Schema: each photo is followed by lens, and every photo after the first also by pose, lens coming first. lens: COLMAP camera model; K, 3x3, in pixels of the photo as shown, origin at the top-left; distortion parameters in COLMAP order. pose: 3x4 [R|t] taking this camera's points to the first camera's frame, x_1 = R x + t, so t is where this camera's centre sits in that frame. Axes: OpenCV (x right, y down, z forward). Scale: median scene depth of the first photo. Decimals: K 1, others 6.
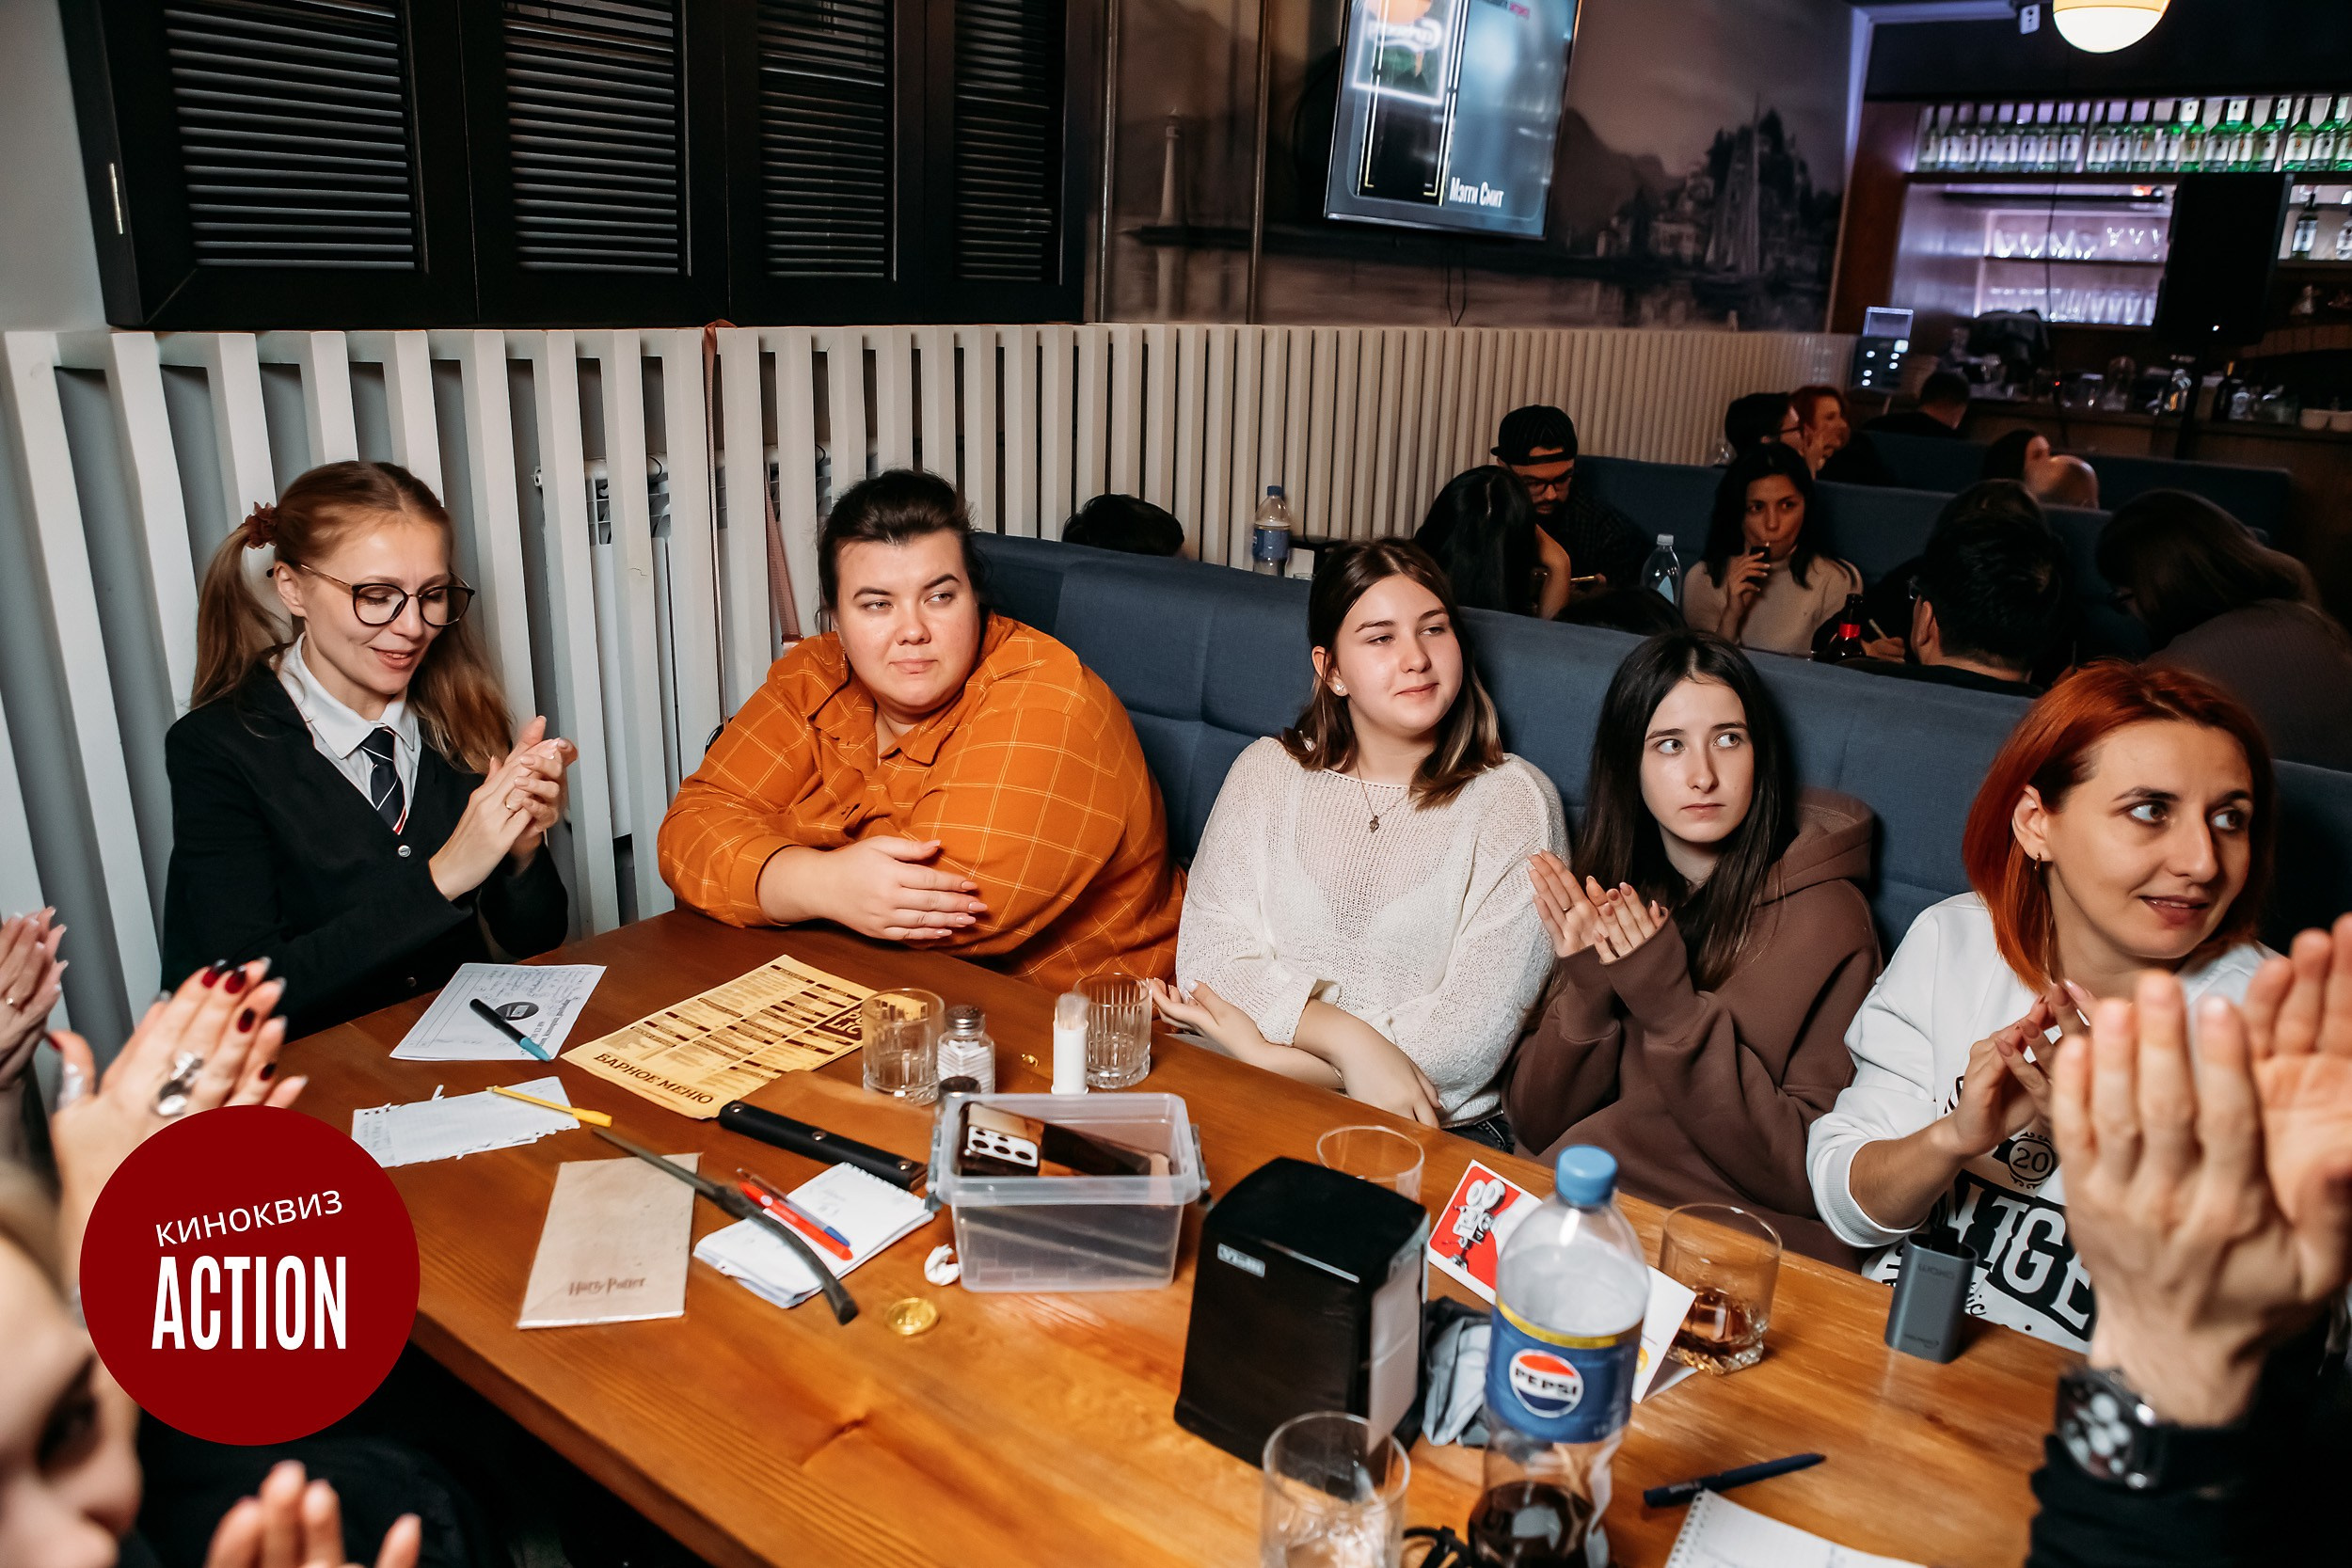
lens RADIAL K [[1650.9, 0, 1174.1], [0, 1650.9, 749.8], [0, 0, 1]] dist [-0.028740, 0.002116]
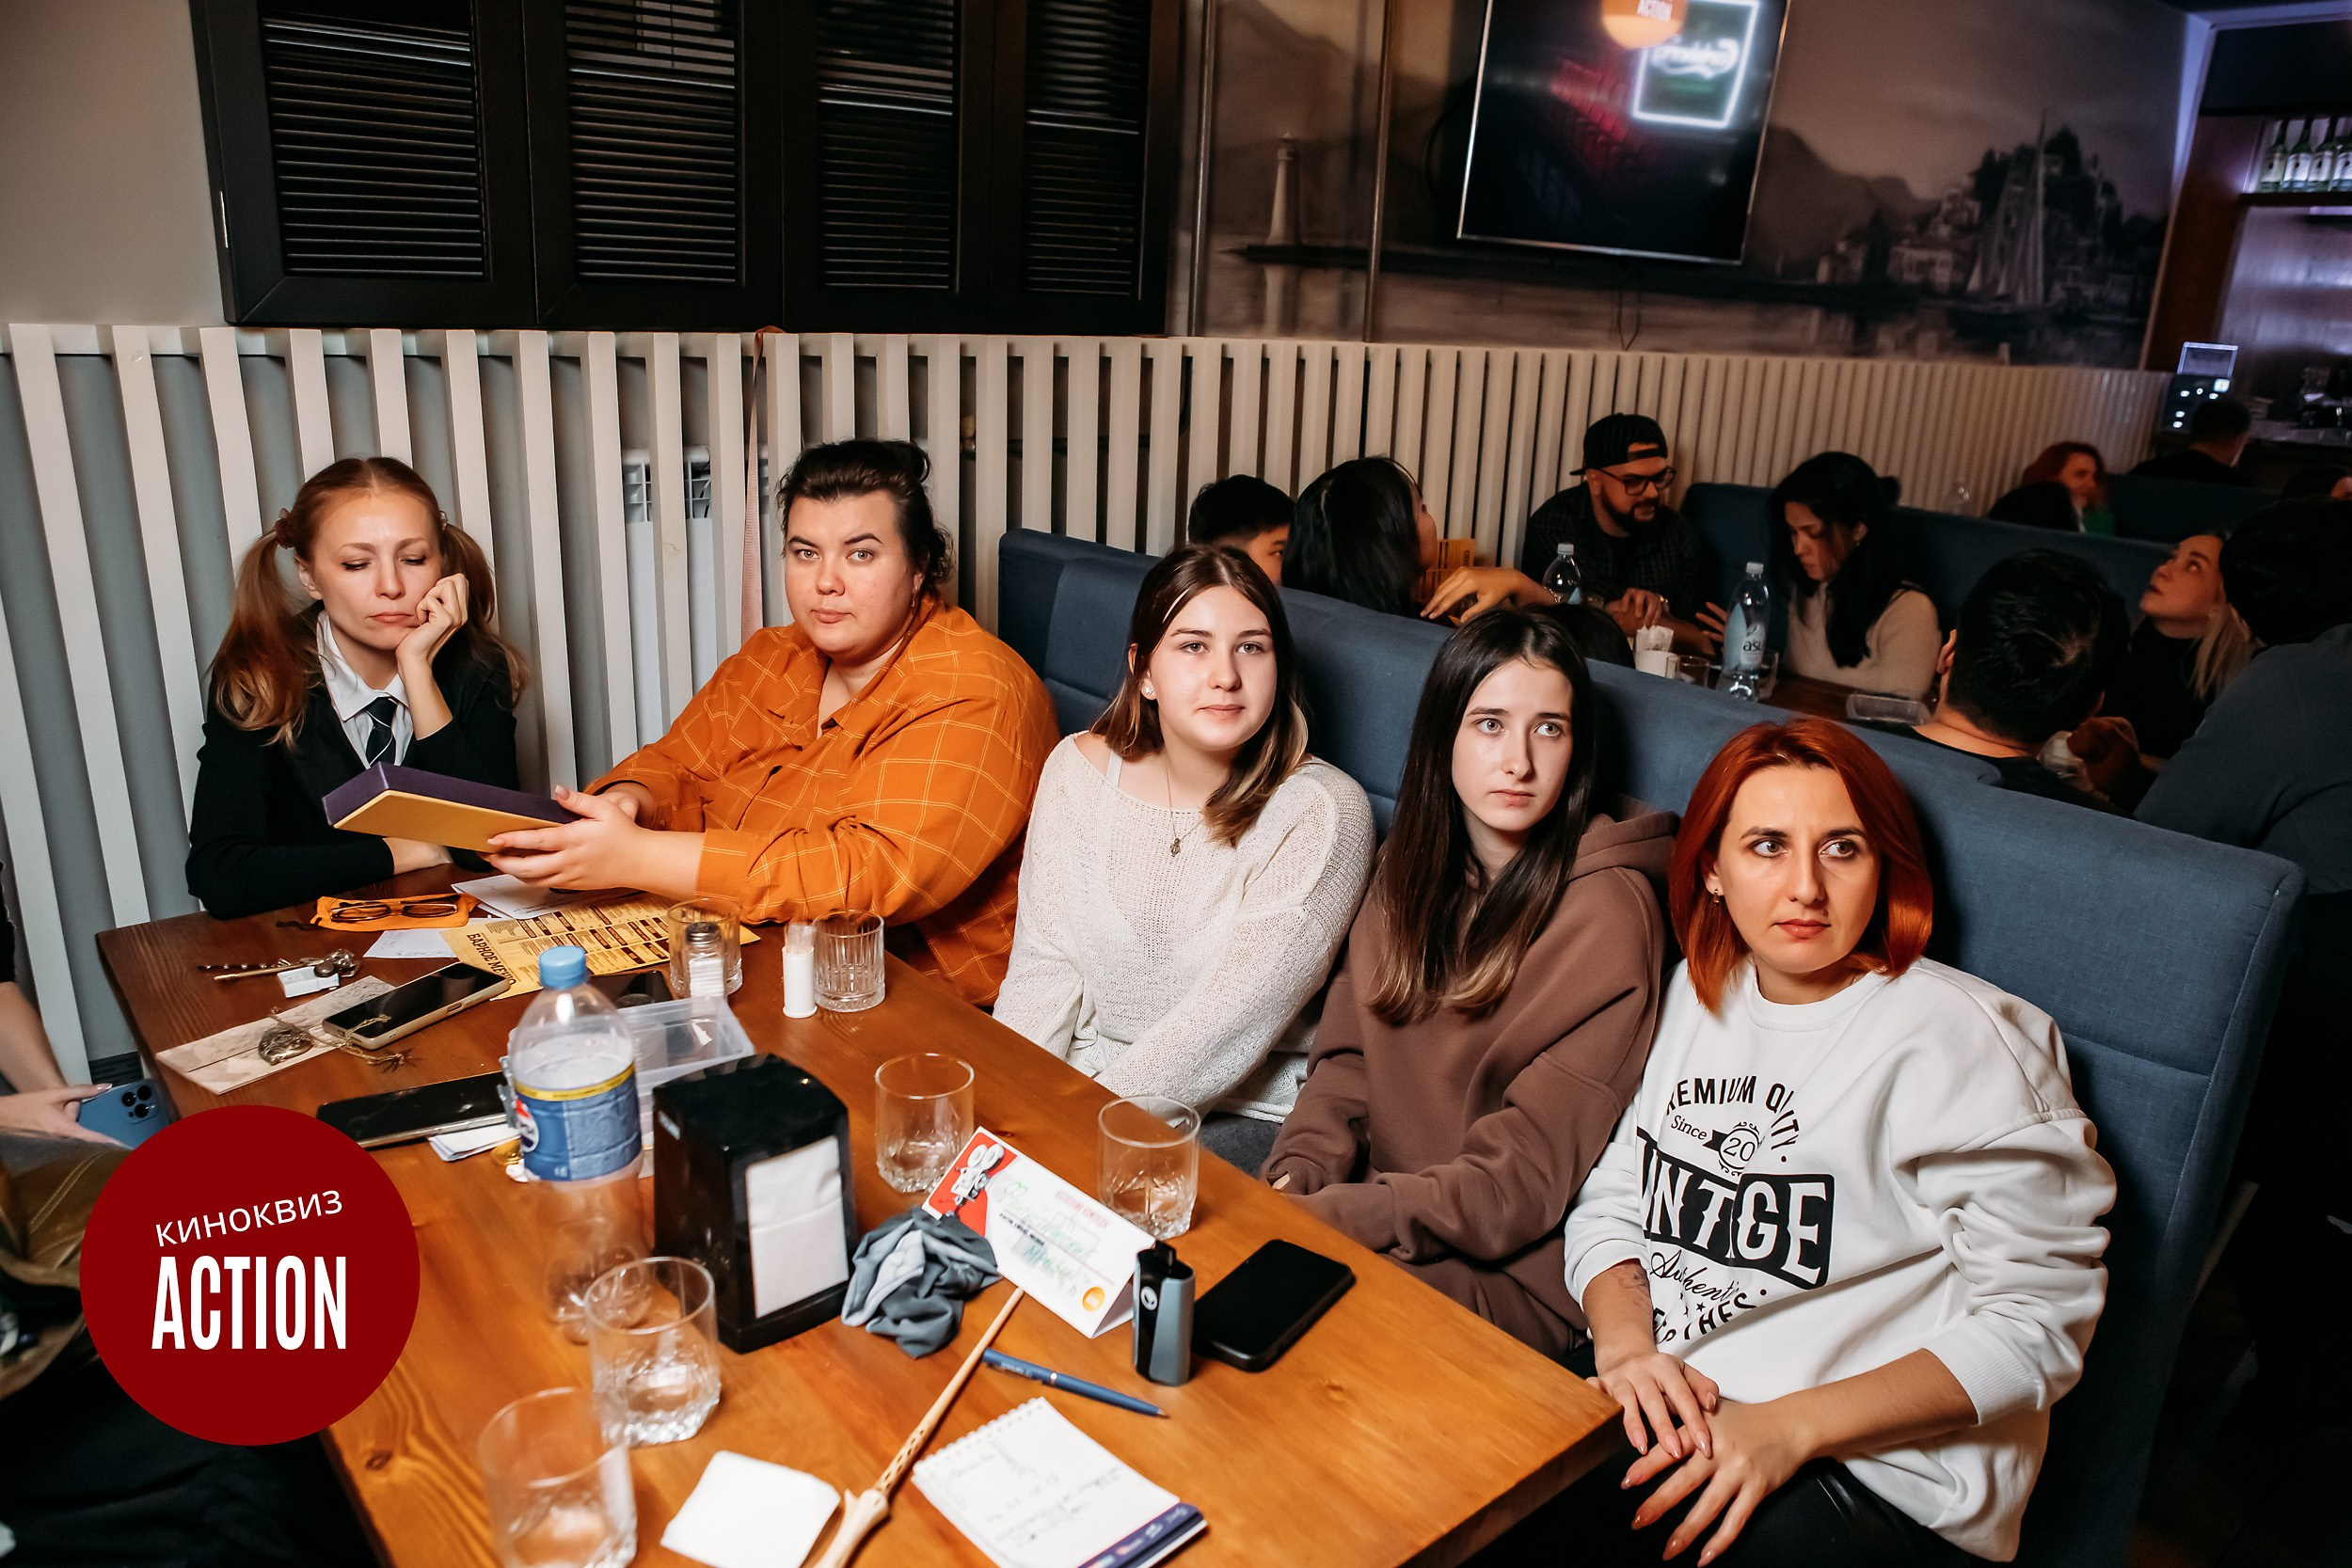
lens RADIAL K [[1608.4, 0, 1176.0], [0, 1608.4, 784.0], [0, 0, 1]] dist [-0.058219, 0.056558]
pose [[0.970830, 0.085836, -0.223876, 0.124094], [-0.081464, 0.996263, 0.028708, -0.002950], [0.225504, -0.009633, 0.974195, 0.002722]]
